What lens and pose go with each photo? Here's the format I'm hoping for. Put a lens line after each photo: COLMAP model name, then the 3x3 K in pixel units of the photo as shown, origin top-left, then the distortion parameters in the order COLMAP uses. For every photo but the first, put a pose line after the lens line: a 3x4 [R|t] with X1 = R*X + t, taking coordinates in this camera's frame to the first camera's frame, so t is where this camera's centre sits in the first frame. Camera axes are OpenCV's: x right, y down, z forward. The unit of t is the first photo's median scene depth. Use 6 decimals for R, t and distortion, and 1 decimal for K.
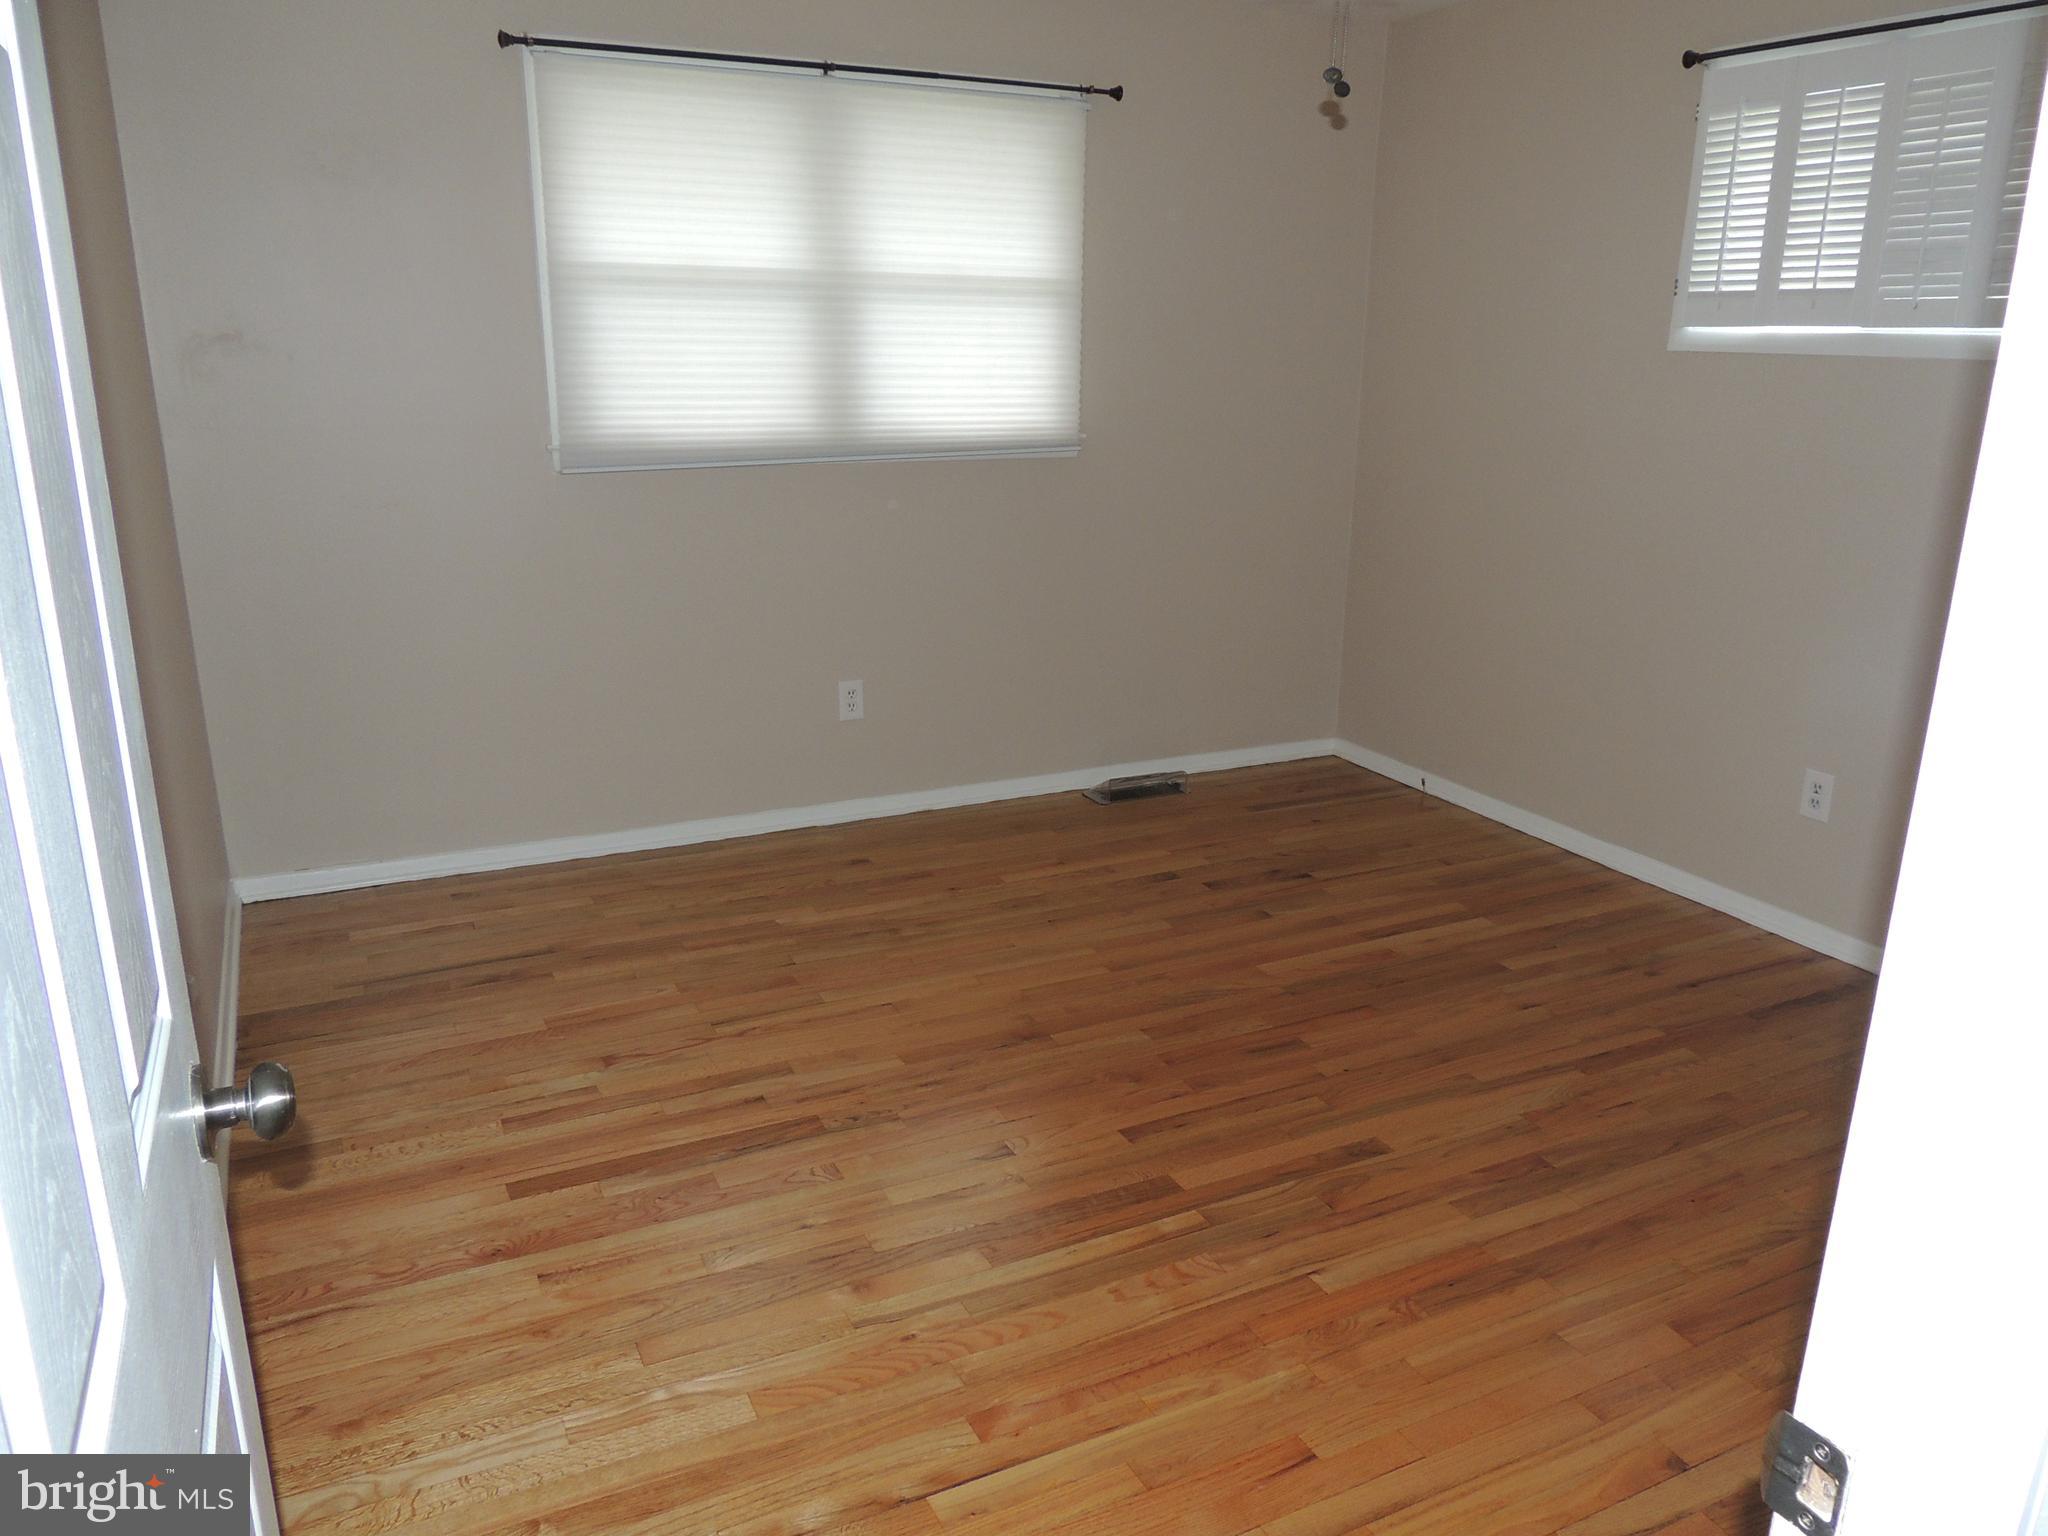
lens RADIAL K [[1457.0, 0, 1024.0], [0, 1457.0, 768.0], [0, 0, 1]] dist [-0.029549, 0.000193]
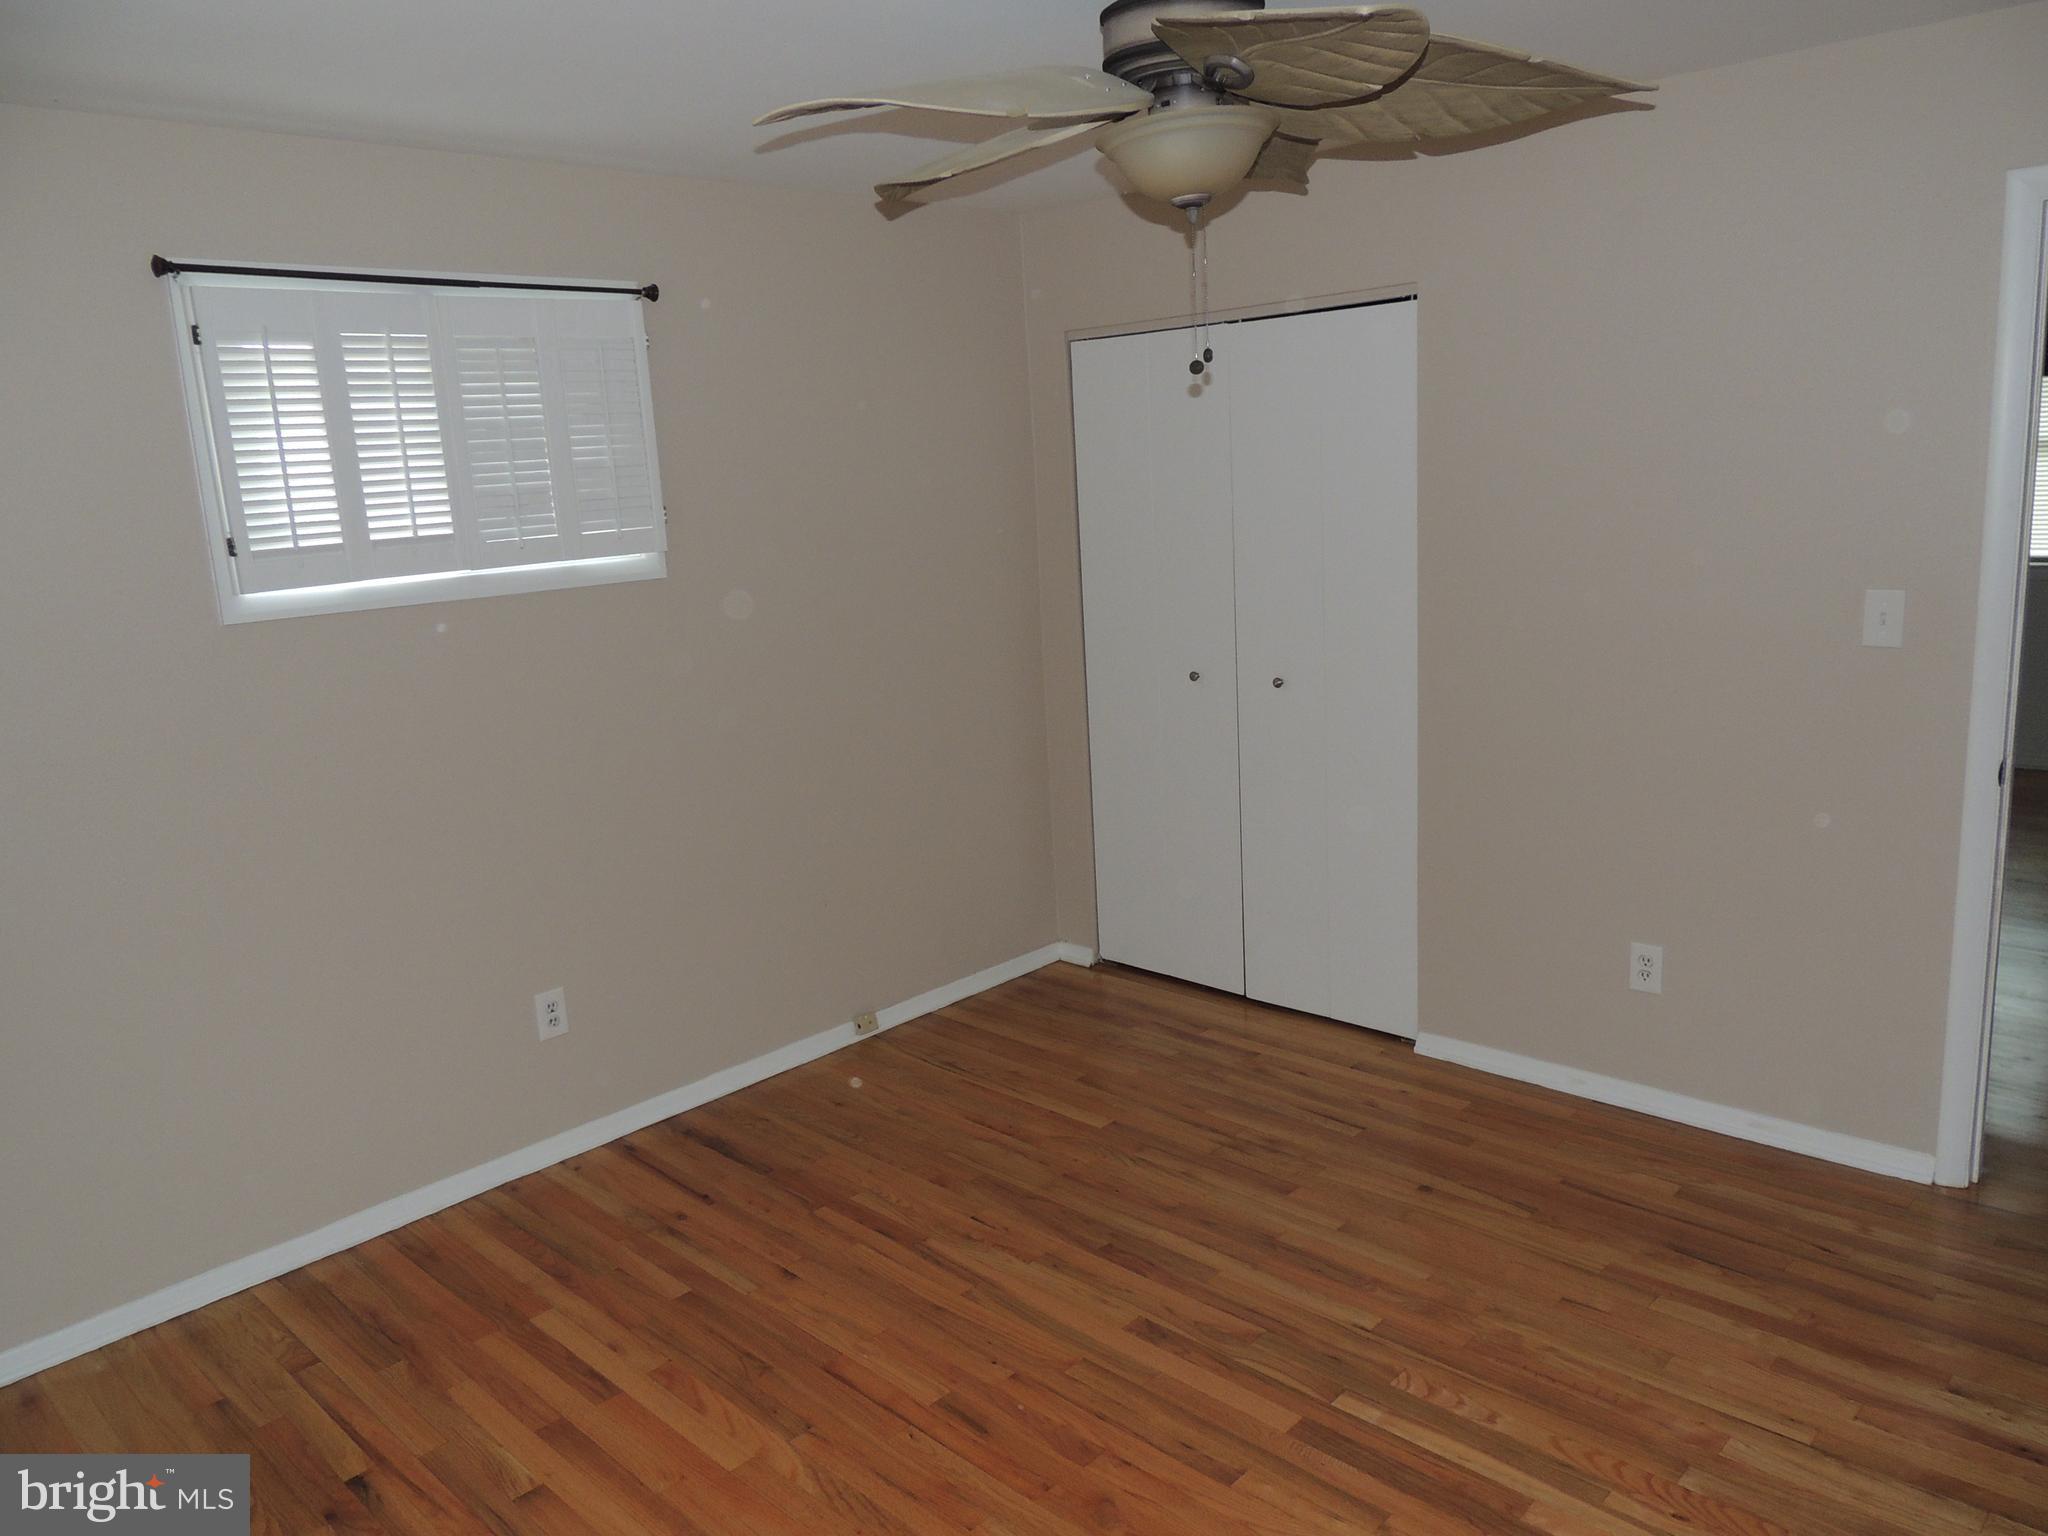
lens RADIAL K [[1463.1, 0, 1037.0], [0, 1463.1, 771.1], [0, 0, 1]] dist [-0.016254, 0.005277]
pose [[-0.336026, -0.190620, 0.922361, -0.513856], [0.316285, 0.899599, 0.301141, -0.360638], [-0.887158, 0.392921, -0.241998, 0.947606]]
